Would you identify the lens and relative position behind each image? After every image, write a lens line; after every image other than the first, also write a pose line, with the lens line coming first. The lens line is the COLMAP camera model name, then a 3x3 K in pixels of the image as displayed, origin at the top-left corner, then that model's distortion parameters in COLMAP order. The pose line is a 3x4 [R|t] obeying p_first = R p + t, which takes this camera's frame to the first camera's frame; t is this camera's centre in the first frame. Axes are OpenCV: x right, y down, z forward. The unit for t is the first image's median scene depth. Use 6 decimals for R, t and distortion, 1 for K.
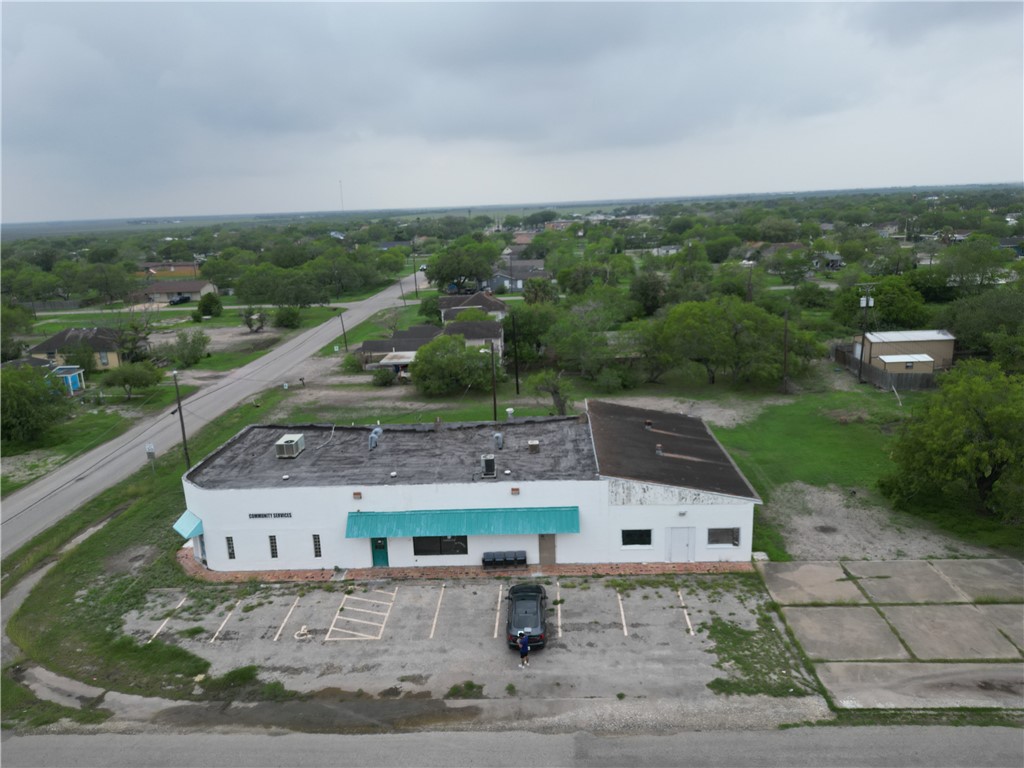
lens RADIAL K [[728.9, 0, 510.9], [0, 728.9, 369.2], [0, 0, 1]] dist [0.043313, -0.041325]
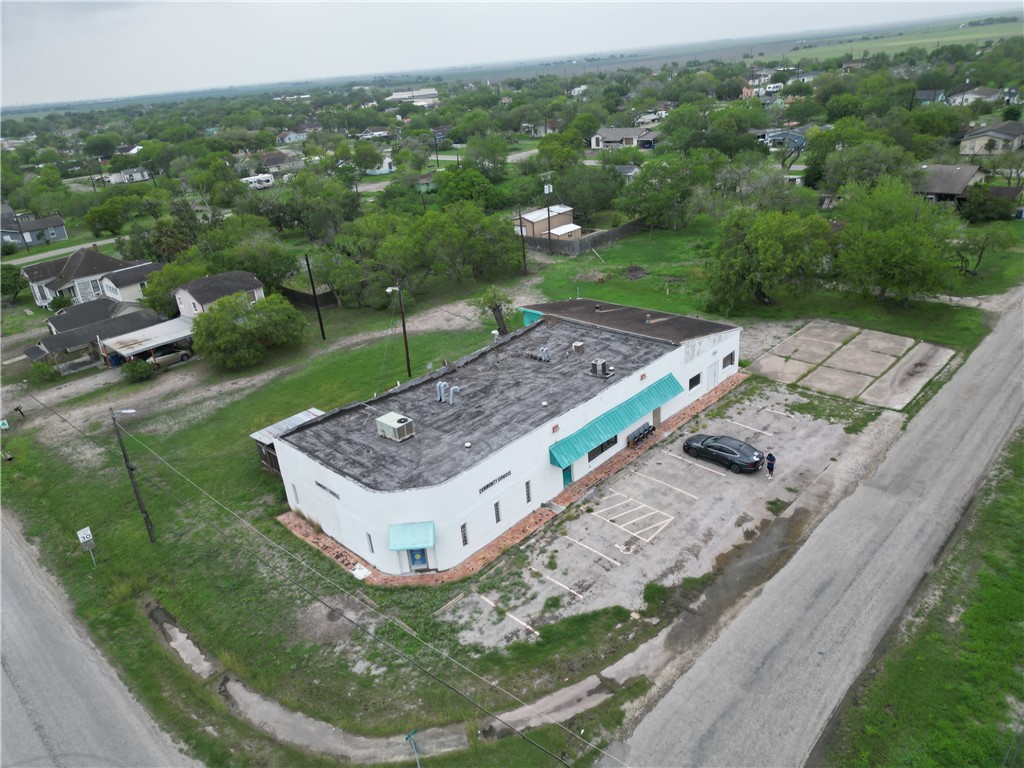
lens RADIAL K [[714.2, 0, 512.0], [0, 714.2, 384.0], [0, 0, 1]] dist [0.079249, -0.083298]
pose [[0.664984, -0.321811, 0.673968, -0.925350], [0.224725, 0.946802, 0.230357, -0.137529], [-0.712246, -0.001727, 0.701927, 0.334861]]
